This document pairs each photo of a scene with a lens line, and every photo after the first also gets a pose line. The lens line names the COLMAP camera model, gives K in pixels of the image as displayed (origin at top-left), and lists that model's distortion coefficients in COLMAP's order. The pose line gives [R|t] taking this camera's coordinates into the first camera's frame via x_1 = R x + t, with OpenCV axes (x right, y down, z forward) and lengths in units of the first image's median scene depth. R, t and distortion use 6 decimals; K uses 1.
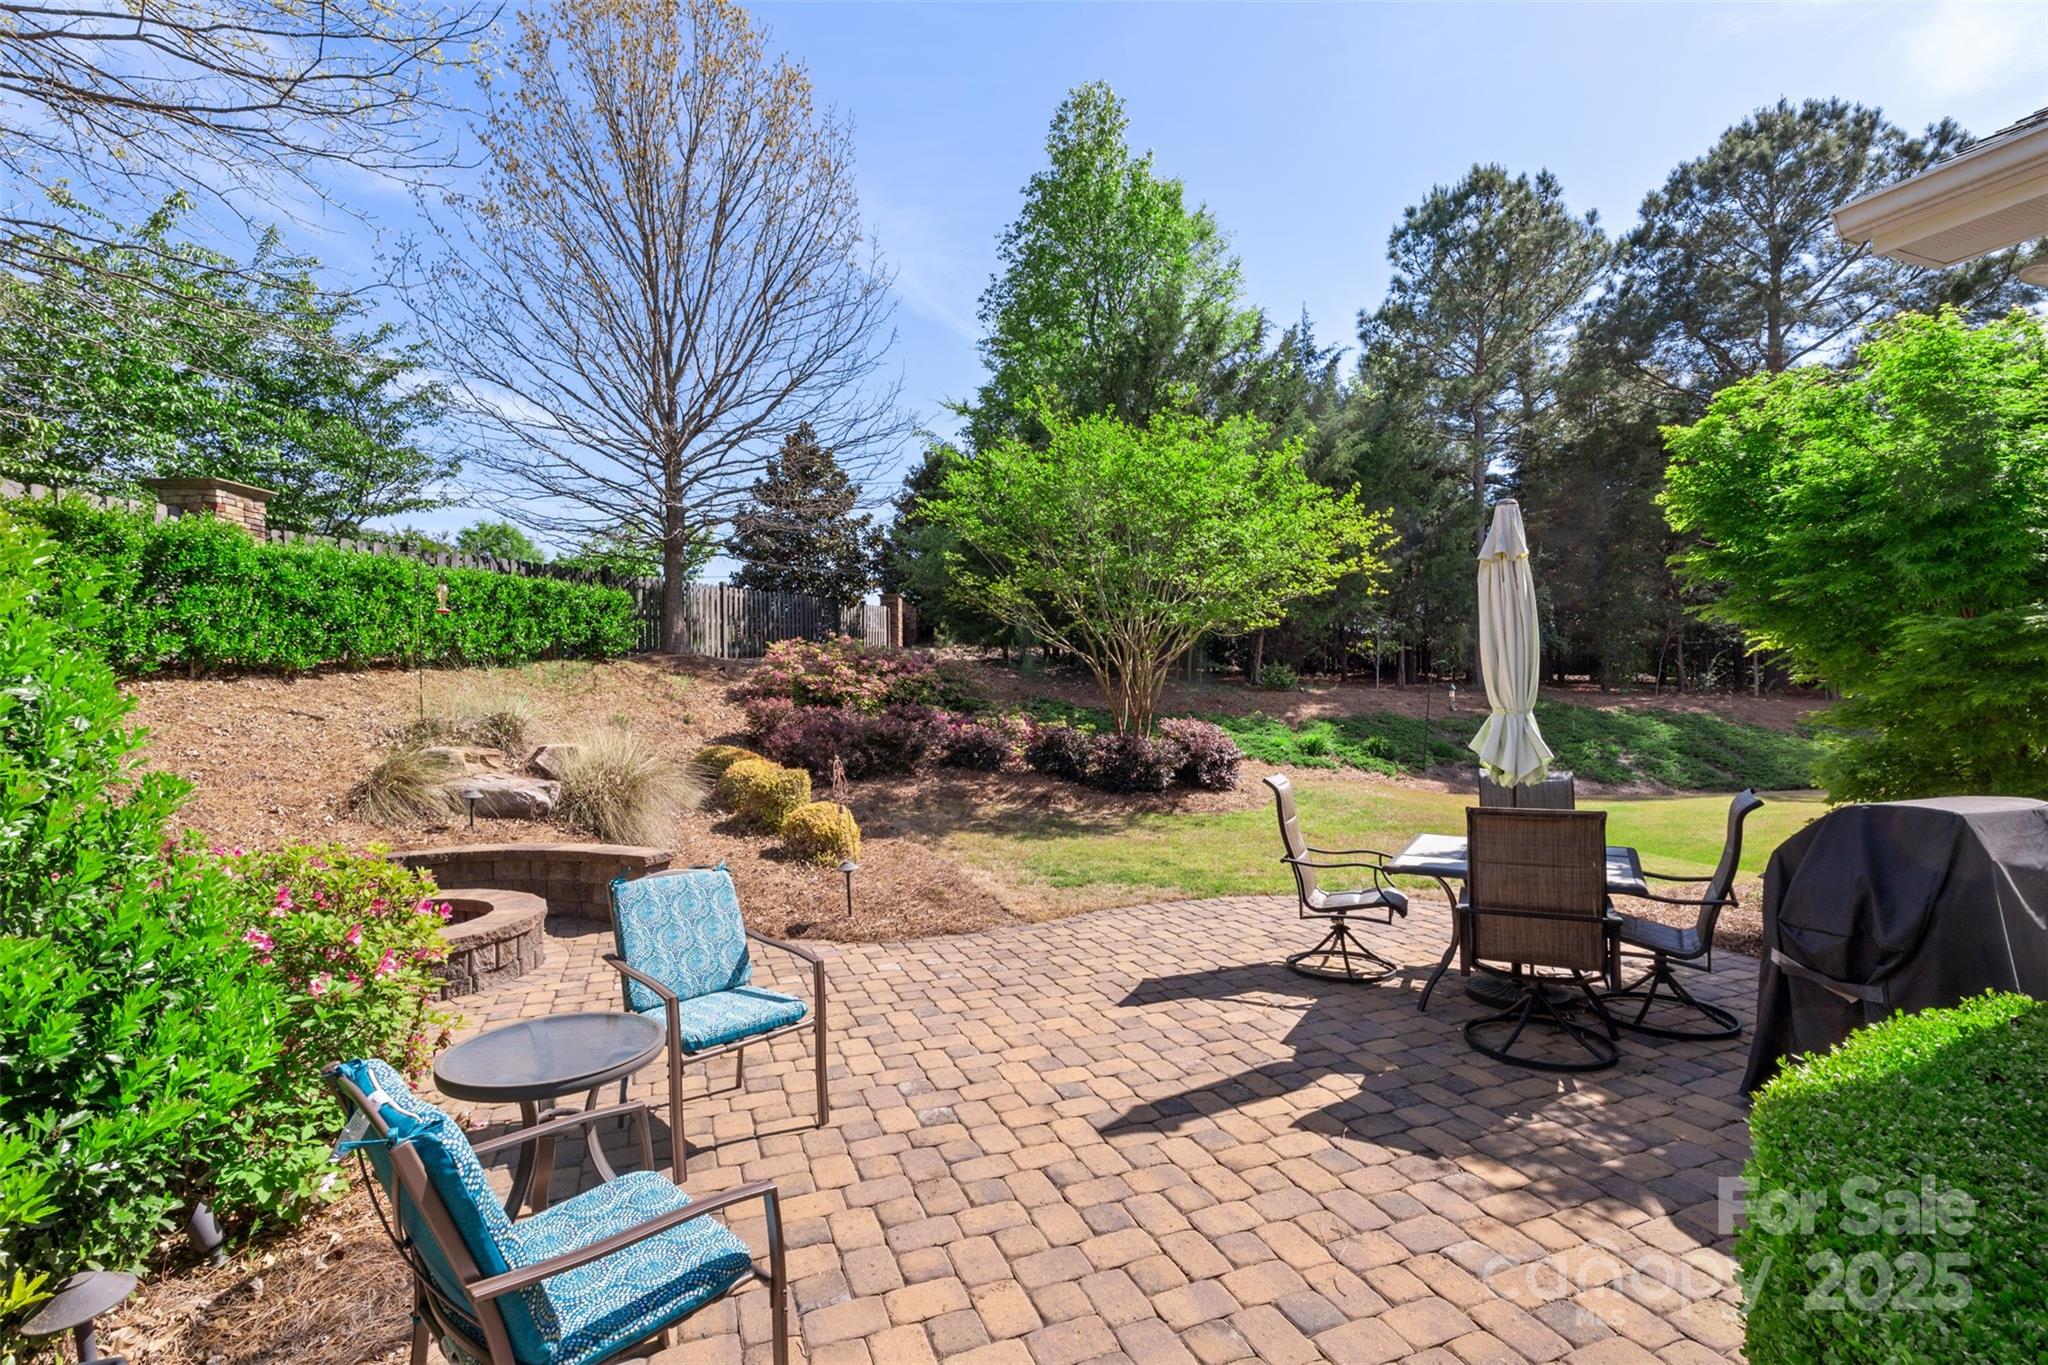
lens RADIAL K [[911.1, 0, 1024.0], [0, 911.1, 682.5], [0, 0, 1]] dist [-0.002321, -0.000633]
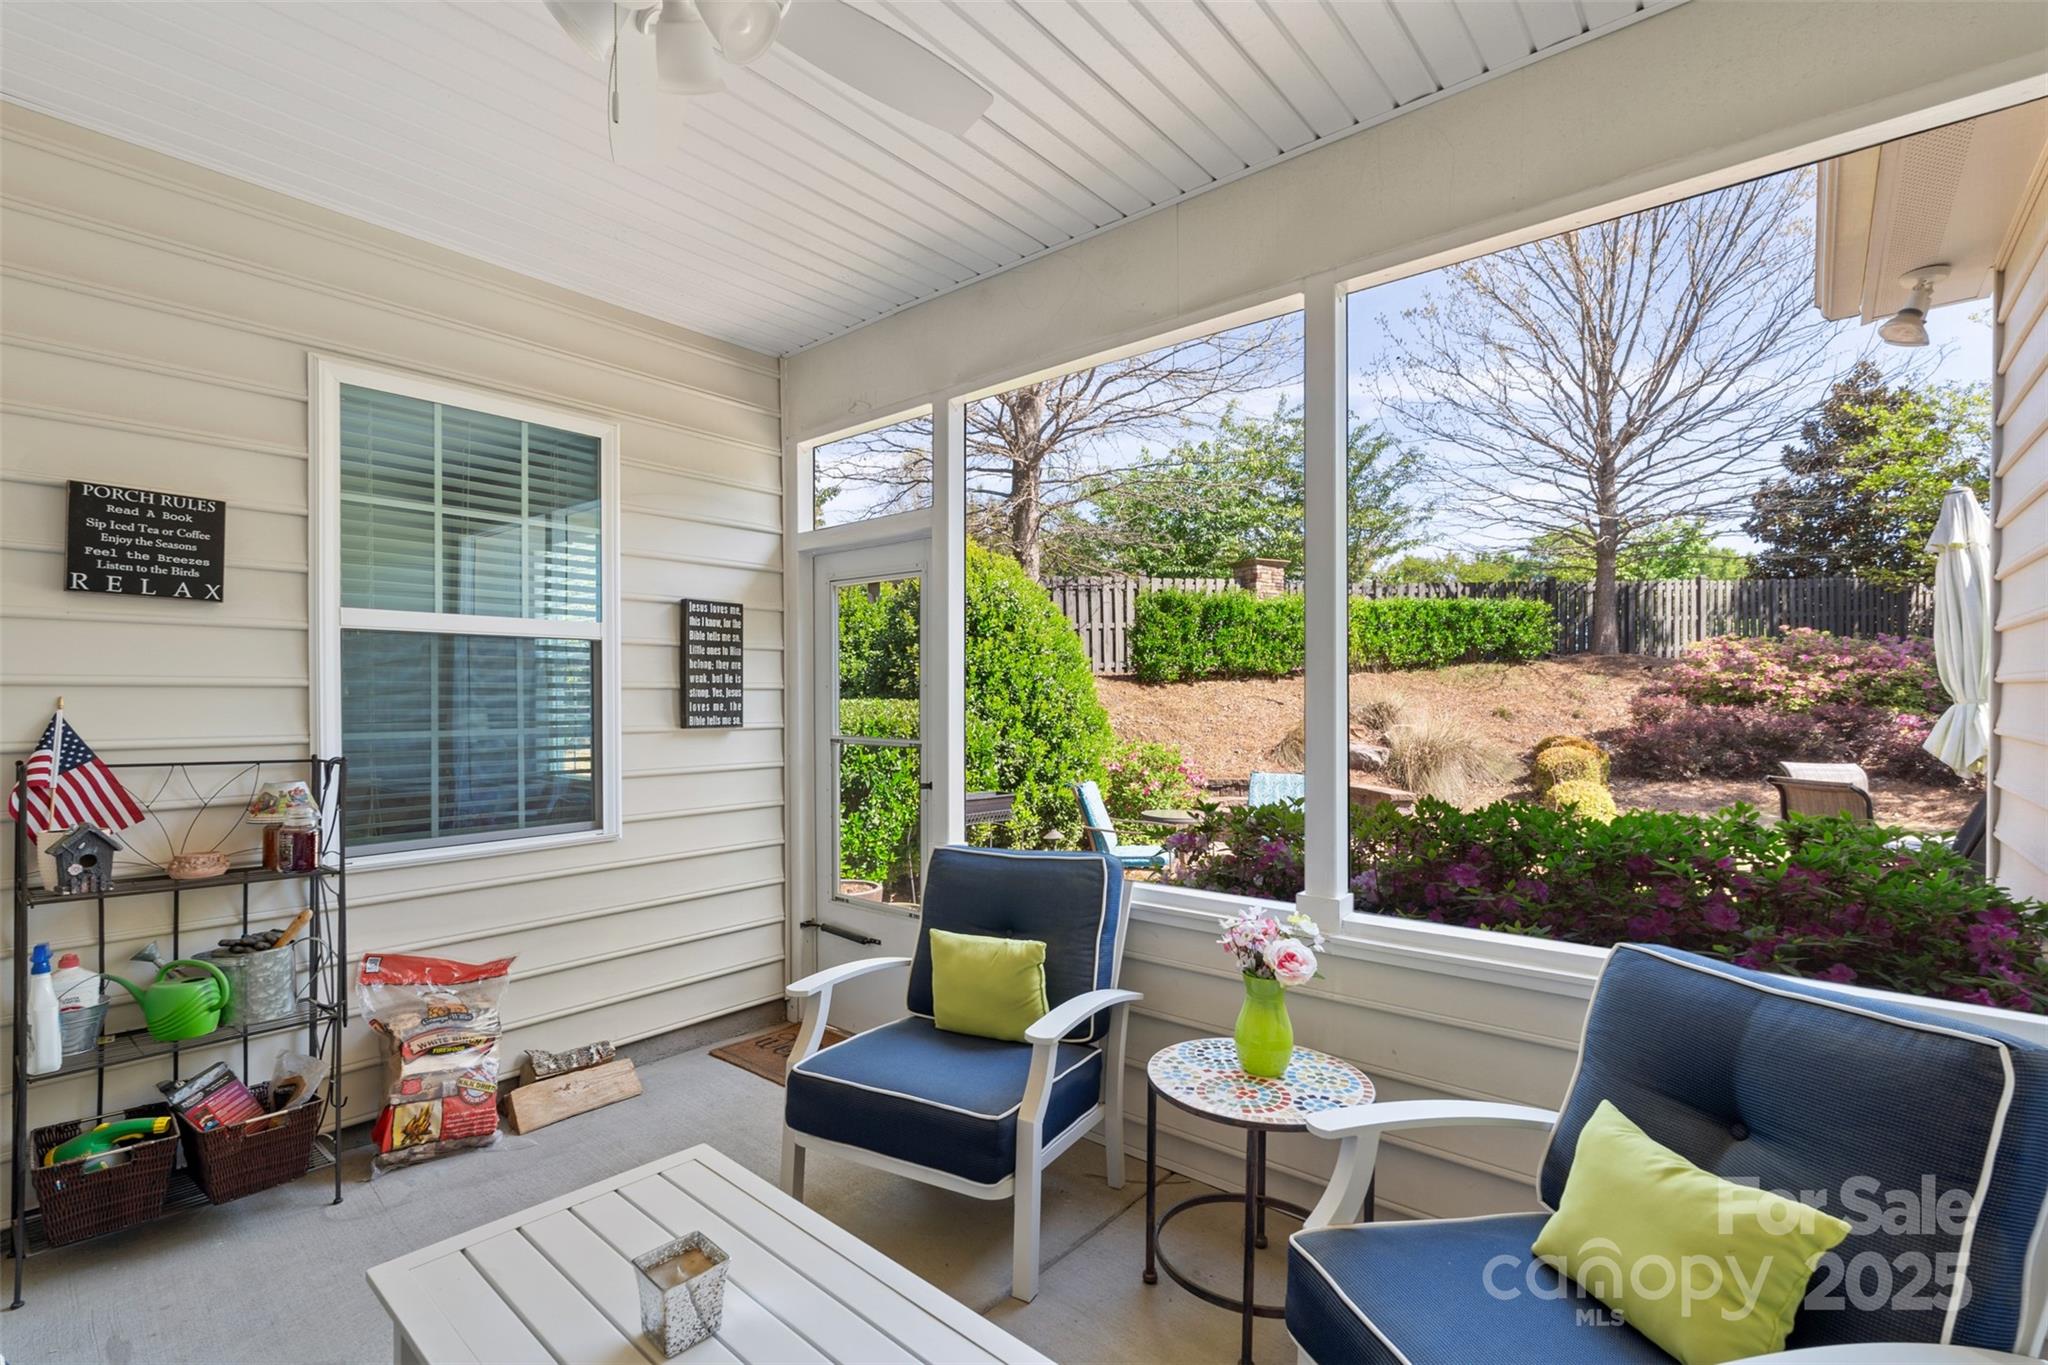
lens RADIAL K [[911.1, 0, 1024.0], [0, 911.1, 682.5], [0, 0, 1]] dist [-0.002321, -0.000633]
pose [[0.469720, -0.003270, -0.882809, 0.282517], [0.002741, 0.999994, -0.002246, 0.002319], [0.882811, -0.001365, 0.469726, -0.114055]]
